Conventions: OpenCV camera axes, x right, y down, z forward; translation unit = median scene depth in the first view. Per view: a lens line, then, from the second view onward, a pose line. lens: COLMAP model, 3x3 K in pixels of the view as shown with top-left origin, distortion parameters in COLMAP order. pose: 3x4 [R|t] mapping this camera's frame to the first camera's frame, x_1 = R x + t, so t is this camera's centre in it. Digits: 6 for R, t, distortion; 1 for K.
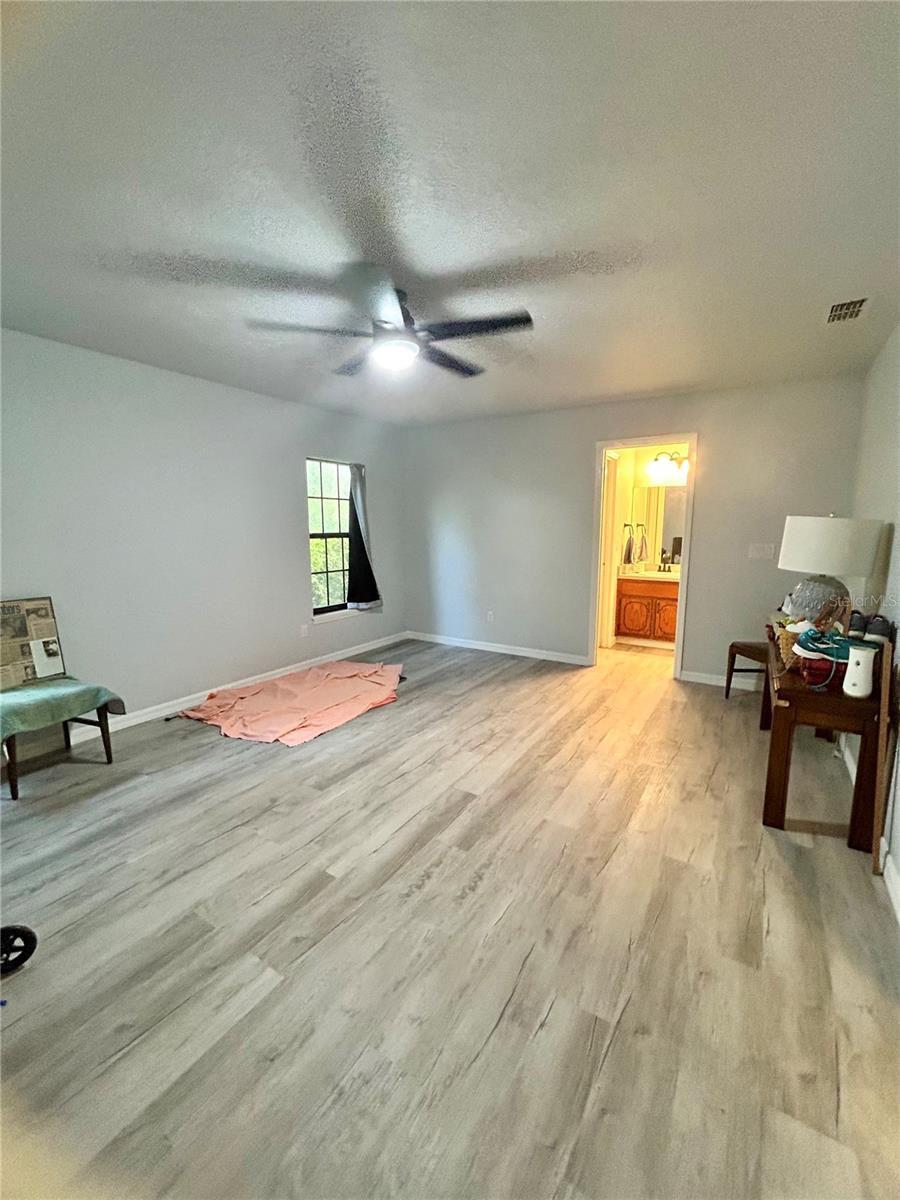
lens RADIAL K [[488.1, 0, 455.3], [0, 488.1, 601.8], [0, 0, 1]] dist [-0.003469, 0.001549]
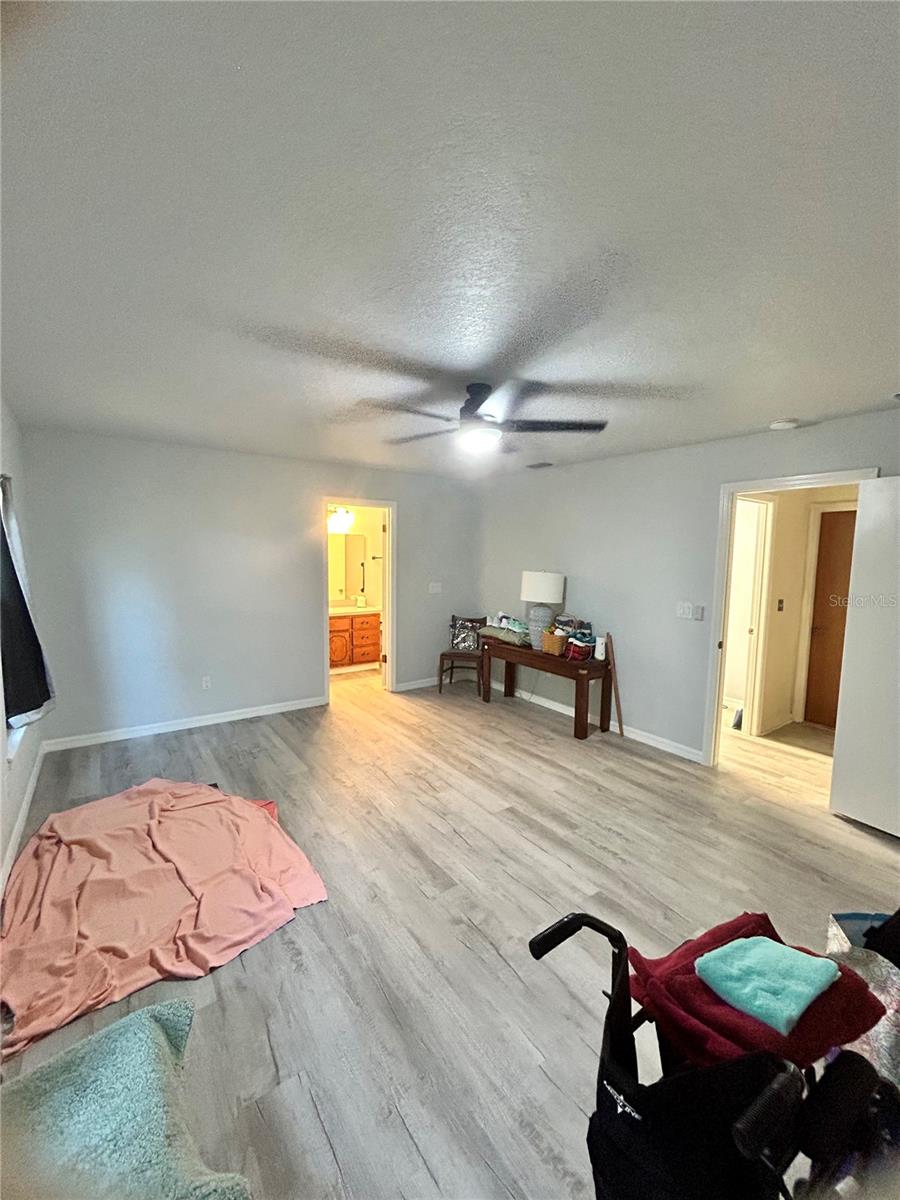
lens RADIAL K [[488.1, 0, 457.4], [0, 488.1, 597.5], [0, 0, 1]] dist [-0.003469, 0.001549]
pose [[0.372606, -0.078348, 0.924676, -1.038513], [0.128525, 0.991184, 0.032193, -0.168792], [-0.919046, 0.106848, 0.379391, 0.575651]]
